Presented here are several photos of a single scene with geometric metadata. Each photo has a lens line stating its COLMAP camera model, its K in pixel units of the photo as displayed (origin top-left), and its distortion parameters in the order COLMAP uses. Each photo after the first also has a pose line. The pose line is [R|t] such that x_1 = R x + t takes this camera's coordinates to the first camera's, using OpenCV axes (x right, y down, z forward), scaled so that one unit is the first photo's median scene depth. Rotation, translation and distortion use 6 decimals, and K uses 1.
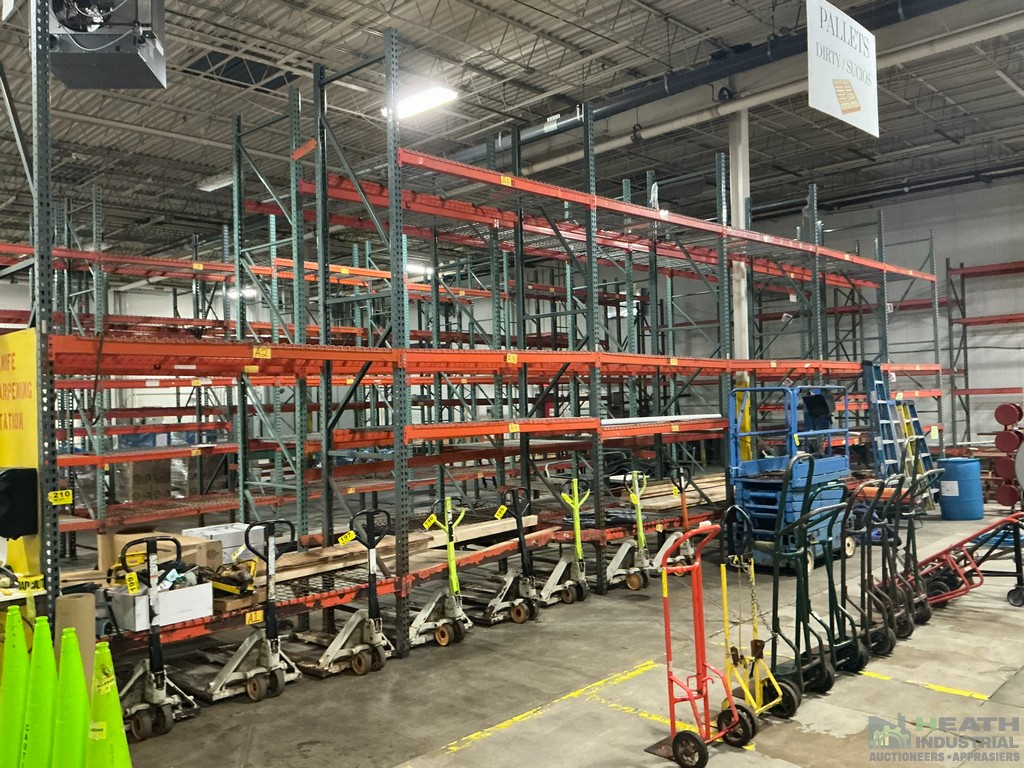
lens RADIAL K [[854.0, 0, 511.8], [0, 854.0, 382.1], [0, 0, 1]] dist [0.150202, -0.310975]
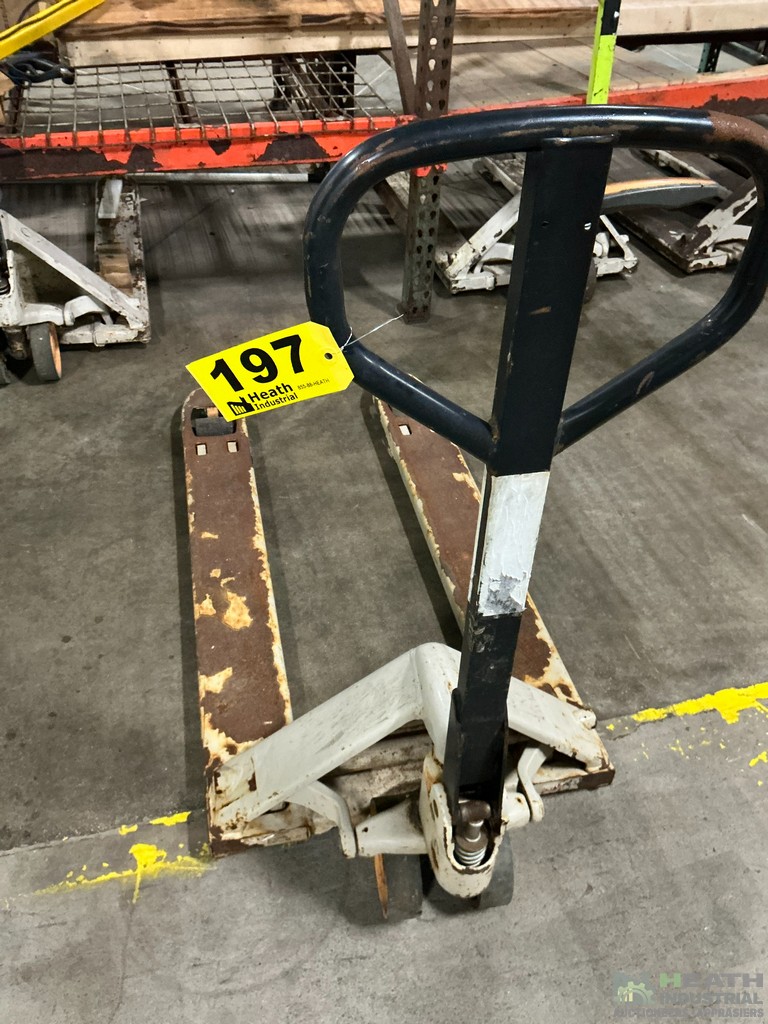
lens RADIAL K [[868.1, 0, 387.1], [0, 868.1, 501.6], [0, 0, 1]] dist [0.128318, -0.247872]
pose [[0.859933, 0.374743, -0.346531, 0.045716], [-0.047570, 0.734817, 0.676595, 0.104924], [0.508186, -0.565341, 0.649720, 0.716813]]
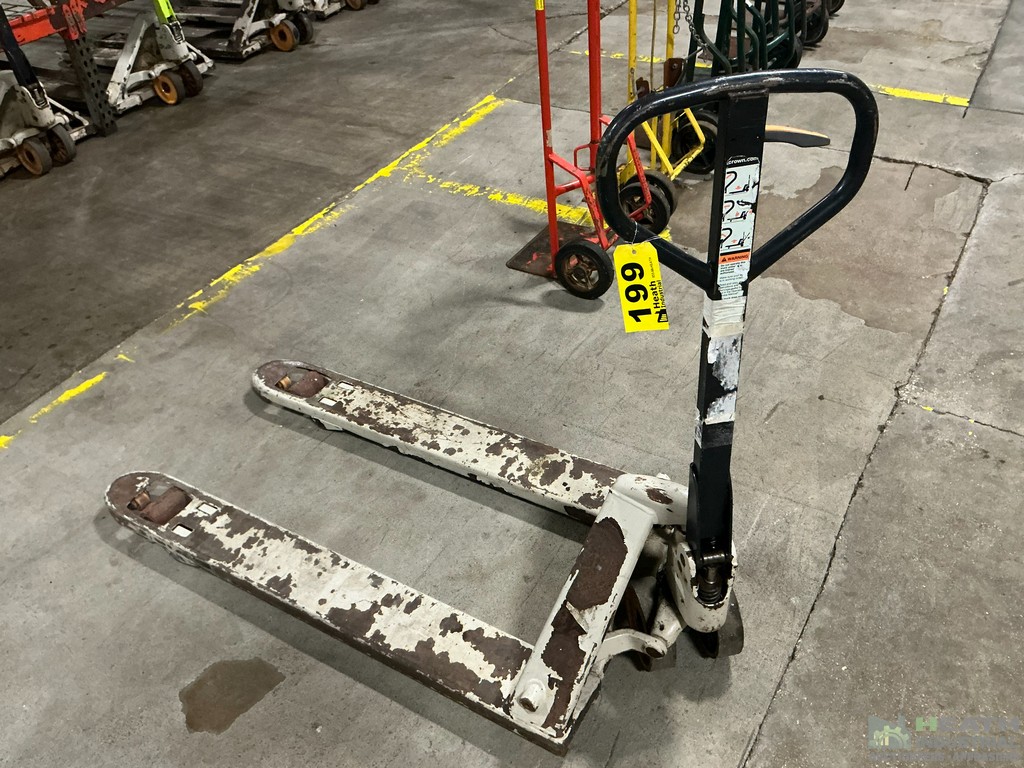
lens RADIAL K [[854.0, 0, 511.8], [0, 854.0, 382.1], [0, 0, 1]] dist [0.150202, -0.310975]
pose [[0.971431, -0.177445, 0.157595, 0.031759], [0.037605, 0.770747, 0.636030, 0.068488], [-0.234326, -0.611933, 0.755400, 0.359922]]
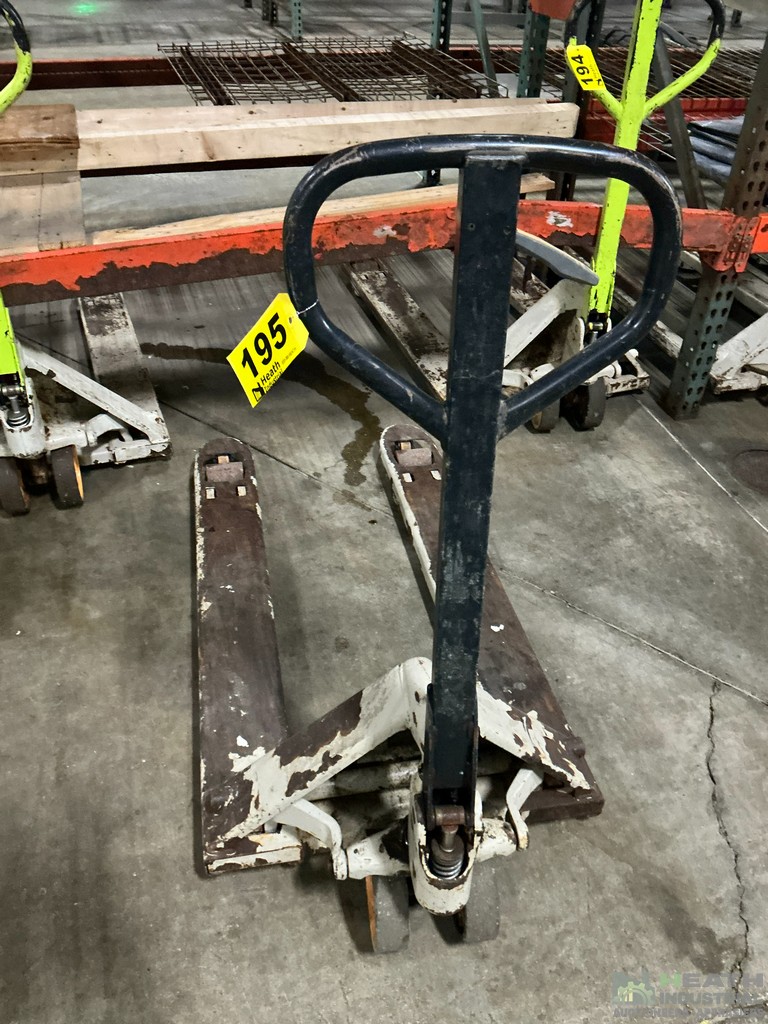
lens RADIAL K [[888.9, 0, 370.8], [0, 888.9, 516.2], [0, 0, 1]] dist [0.172343, -0.352623]
pose [[0.871191, 0.339401, -0.354730, 0.185980], [-0.049452, 0.779537, 0.624401, 0.103762], [0.488447, -0.526430, 0.695910, 0.948114]]
